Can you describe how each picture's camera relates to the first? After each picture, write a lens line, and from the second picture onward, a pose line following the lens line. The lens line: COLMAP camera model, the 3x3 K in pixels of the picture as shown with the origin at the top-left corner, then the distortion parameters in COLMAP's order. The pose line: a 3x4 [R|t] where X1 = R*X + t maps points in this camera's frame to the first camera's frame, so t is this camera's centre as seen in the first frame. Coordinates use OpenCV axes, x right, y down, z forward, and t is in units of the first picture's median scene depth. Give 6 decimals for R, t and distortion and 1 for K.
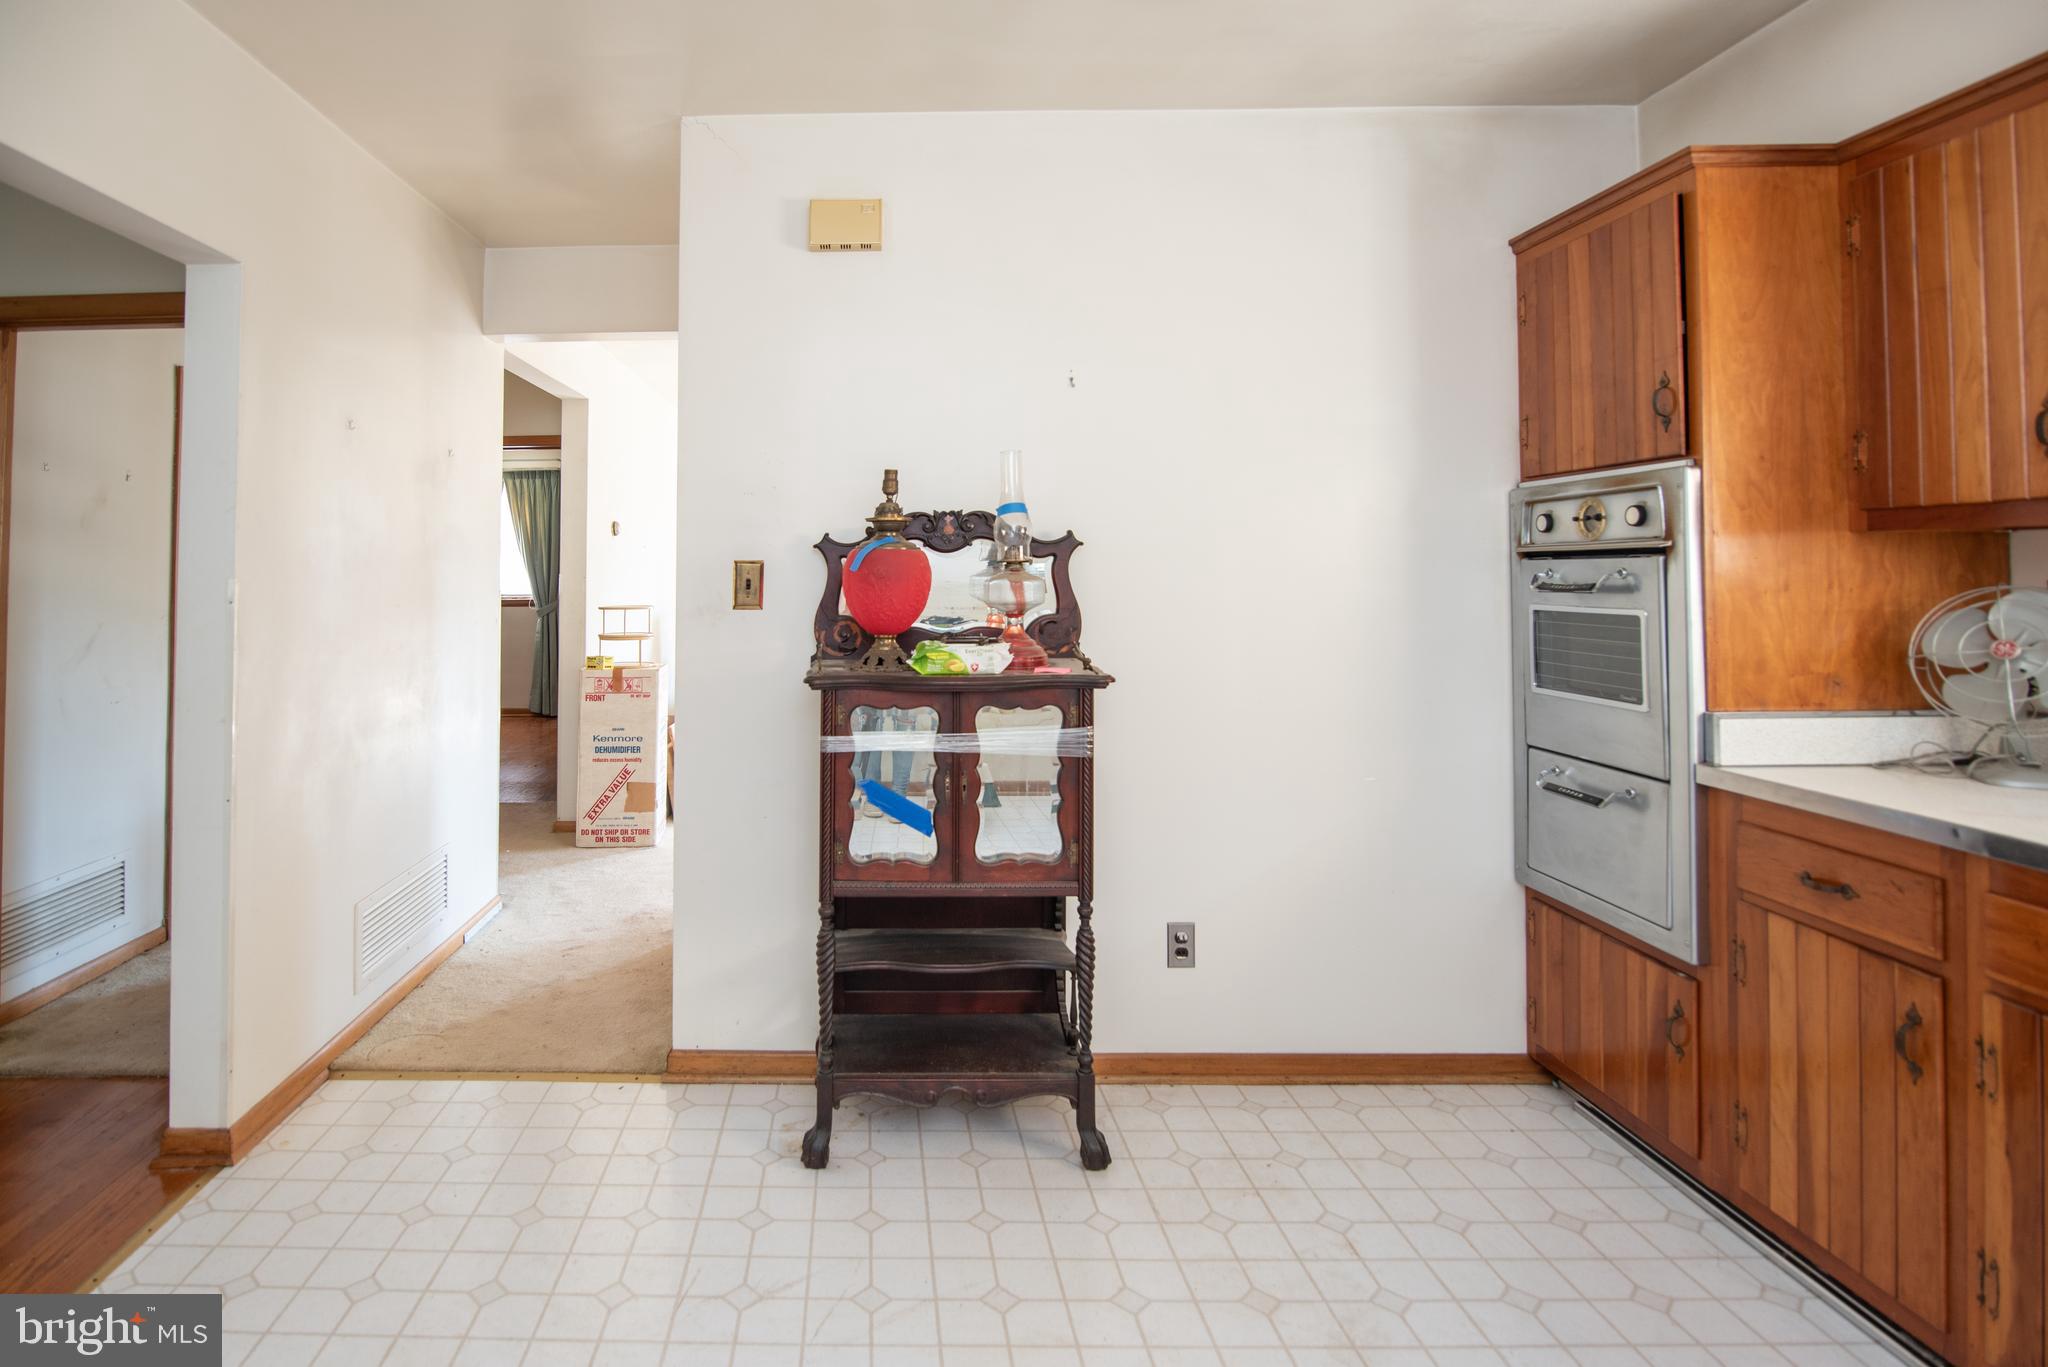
lens RADIAL K [[1097.0, 0, 829.6], [0, 1097.0, 543.6], [0, 0, 1]] dist [-0.014726, 0.000202]
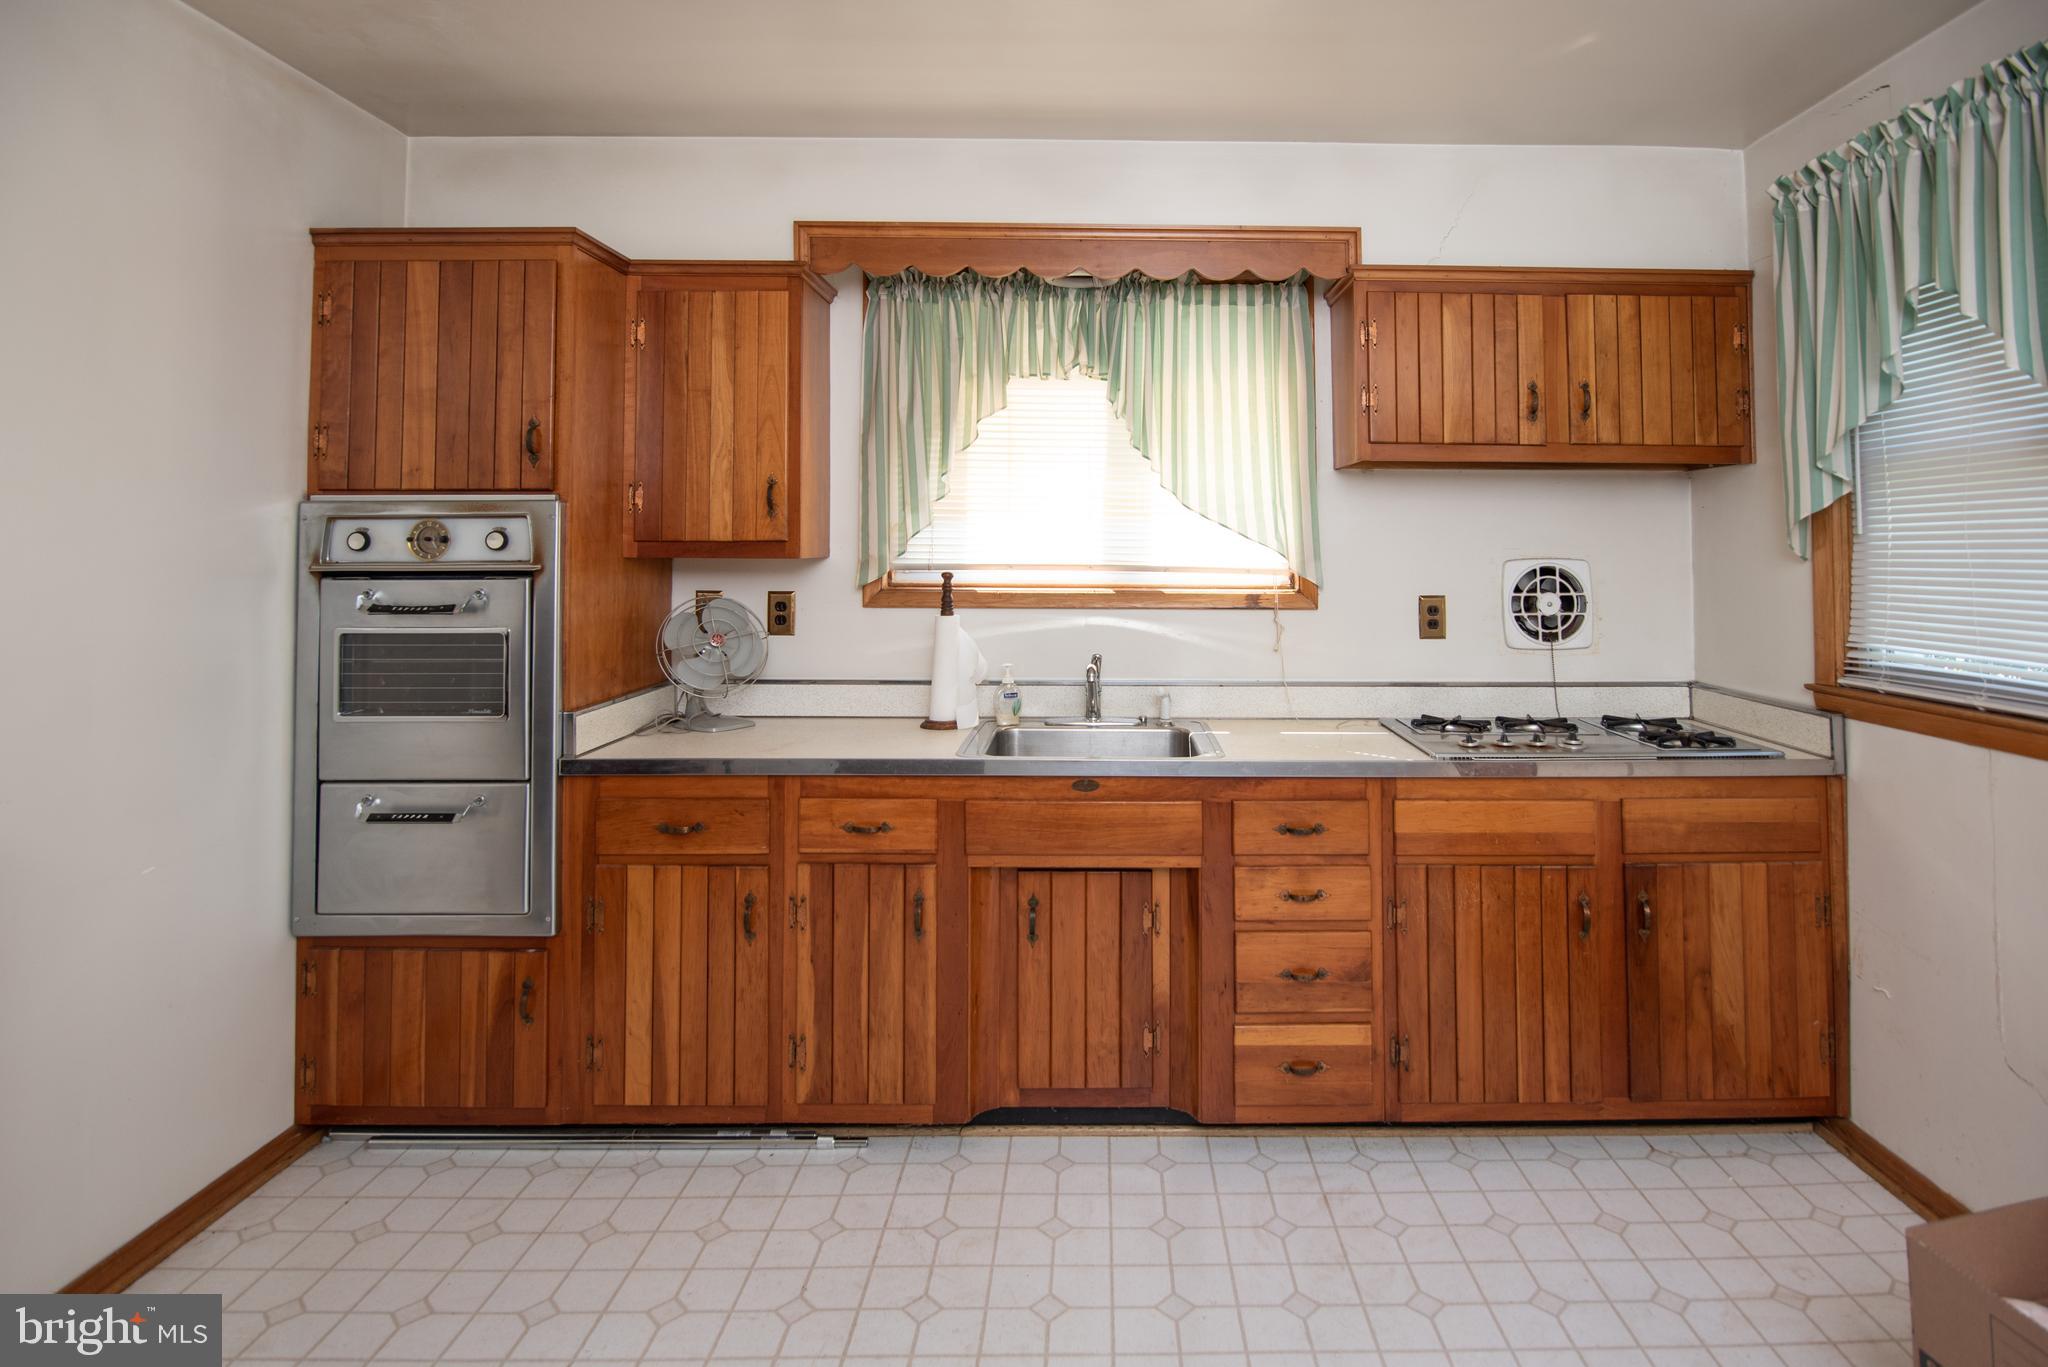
lens RADIAL K [[1054.4, 0, 1113.9], [0, 1054.4, 515.4], [0, 0, 1]] dist [-0.019711, 0.002810]
pose [[-0.054876, 0.036673, 0.997819, -0.328111], [-0.023884, 0.998991, -0.038030, -0.025303], [-0.998207, -0.025919, -0.053944, 0.441461]]
